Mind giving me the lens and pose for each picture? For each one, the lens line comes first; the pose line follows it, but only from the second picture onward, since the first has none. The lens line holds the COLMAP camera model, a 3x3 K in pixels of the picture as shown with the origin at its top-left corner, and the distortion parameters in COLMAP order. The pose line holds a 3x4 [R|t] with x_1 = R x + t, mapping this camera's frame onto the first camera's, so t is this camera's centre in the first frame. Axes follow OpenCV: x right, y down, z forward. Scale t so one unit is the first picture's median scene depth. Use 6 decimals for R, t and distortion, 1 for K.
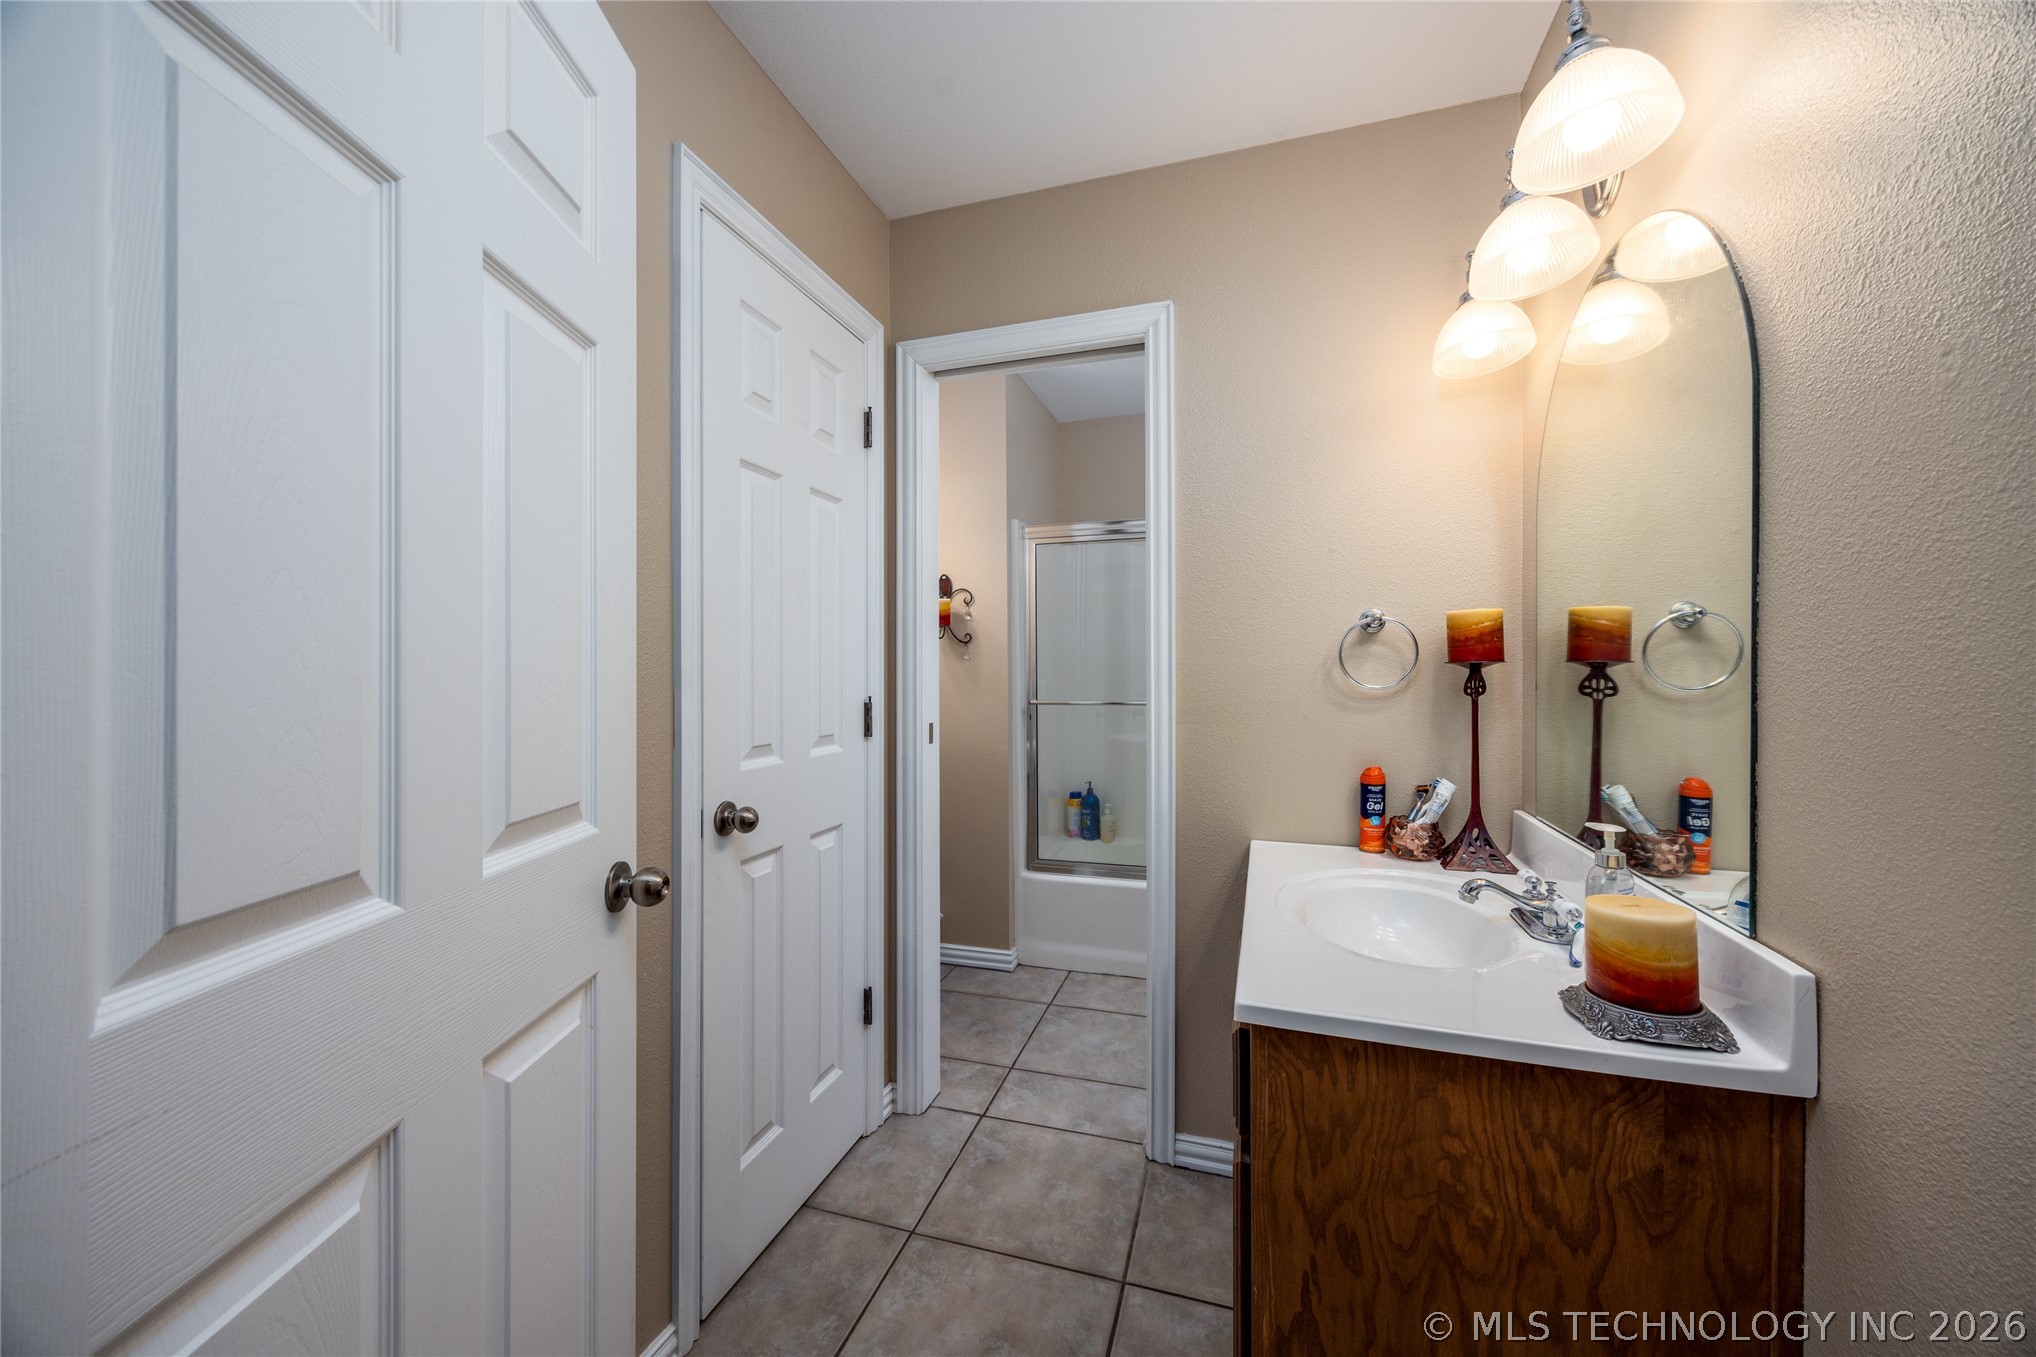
lens RADIAL K [[775.3, 0, 1009.6], [0, 775.3, 670.5], [0, 0, 1]] dist [-0.000832, 0.000008]
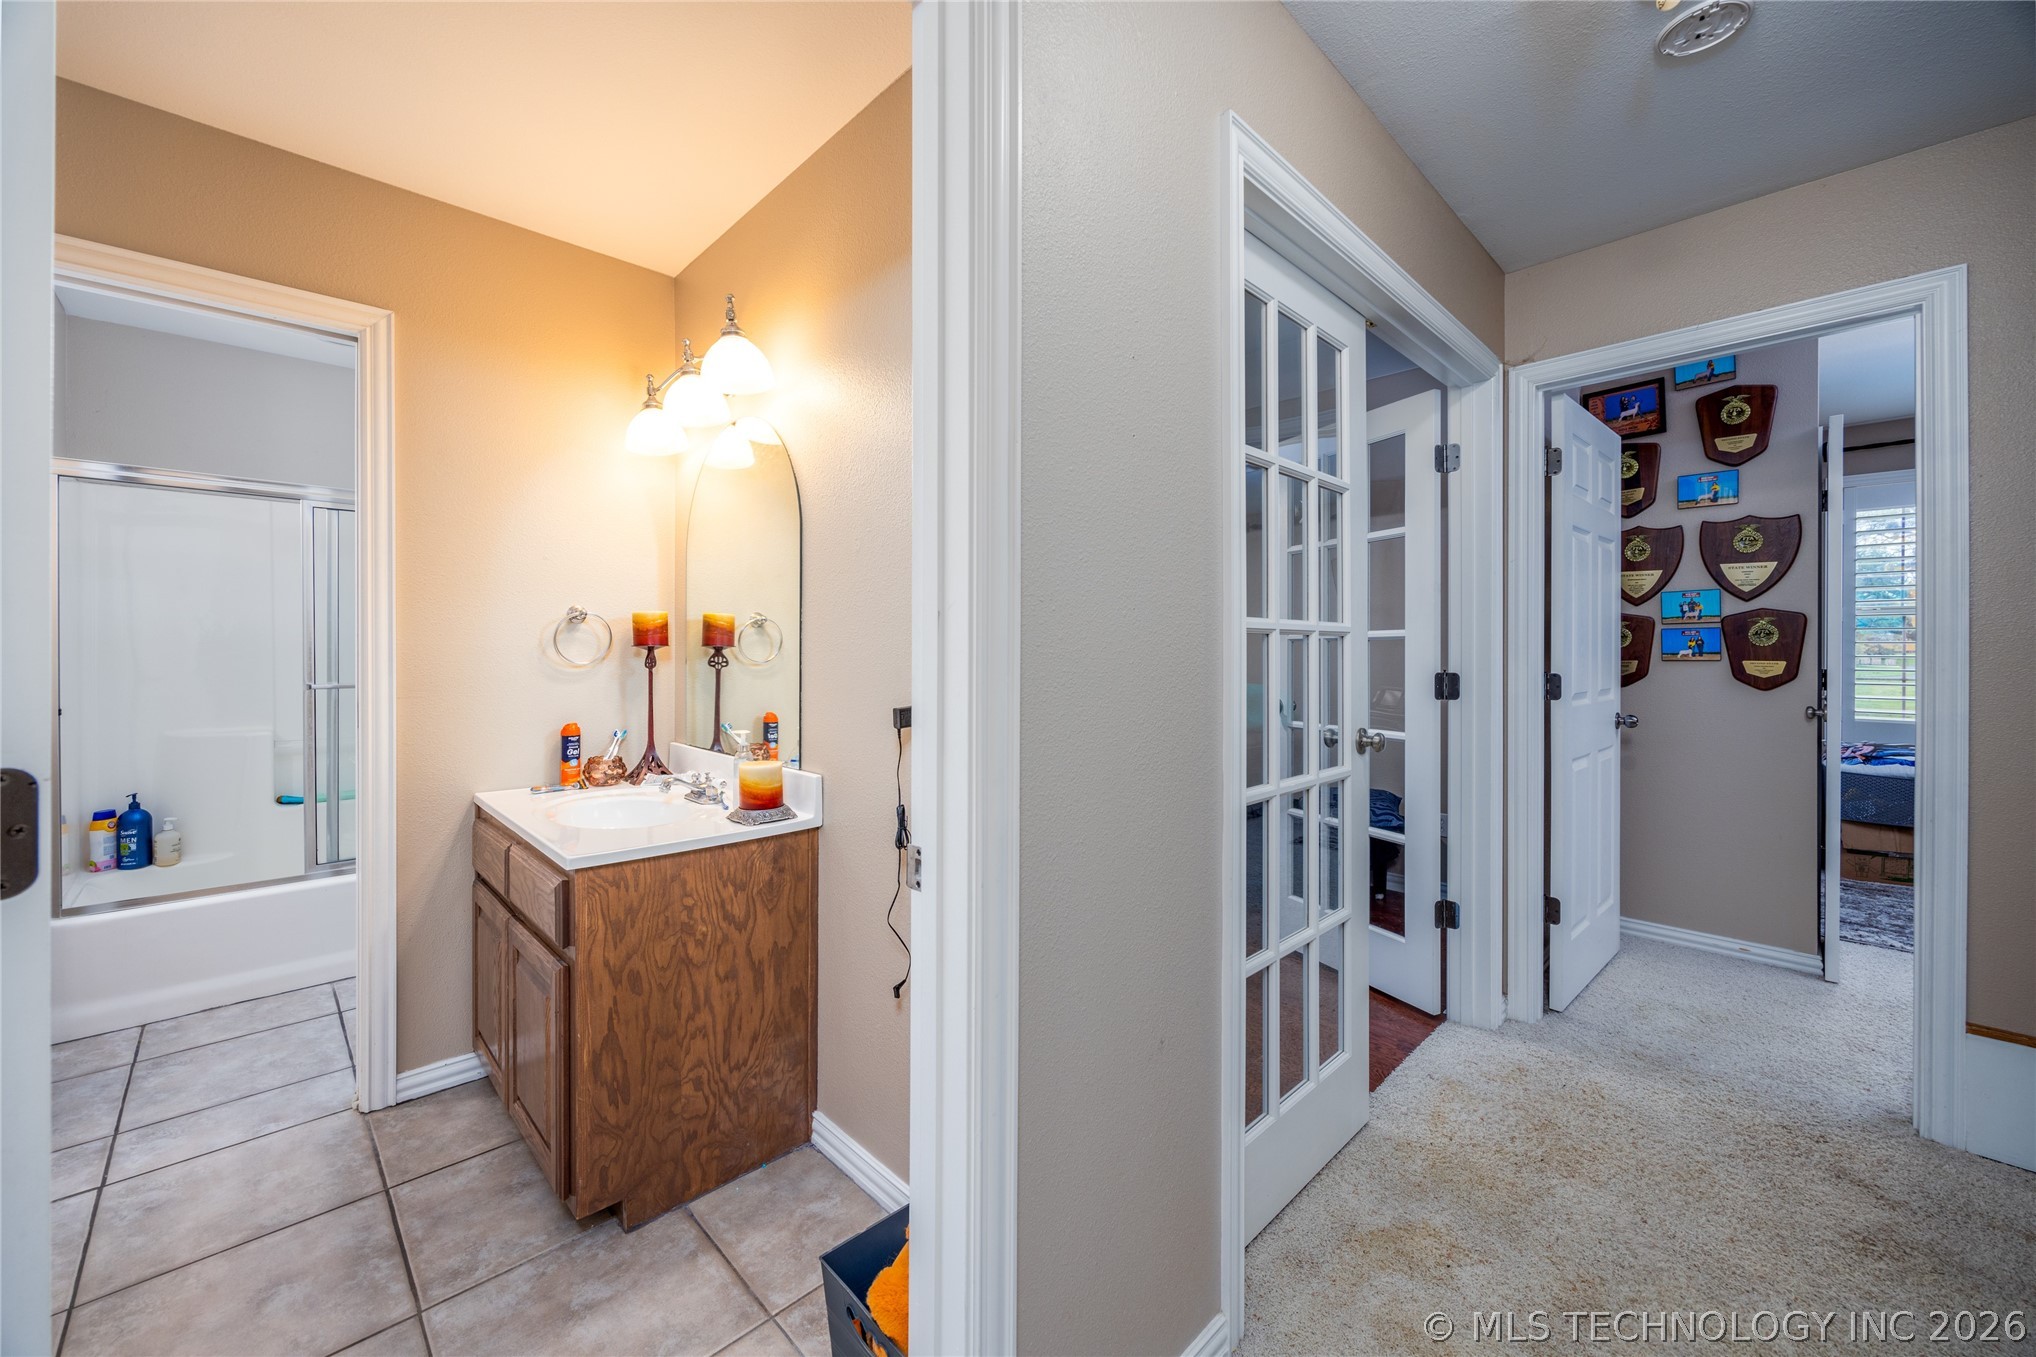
lens RADIAL K [[775.3, 0, 1009.6], [0, 775.3, 670.5], [0, 0, 1]] dist [-0.000832, 0.000008]
pose [[0.467167, -0.019382, 0.883957, -0.424248], [-0.001877, 0.999736, 0.022912, 0.001548], [-0.884167, -0.012363, 0.467007, -0.336020]]
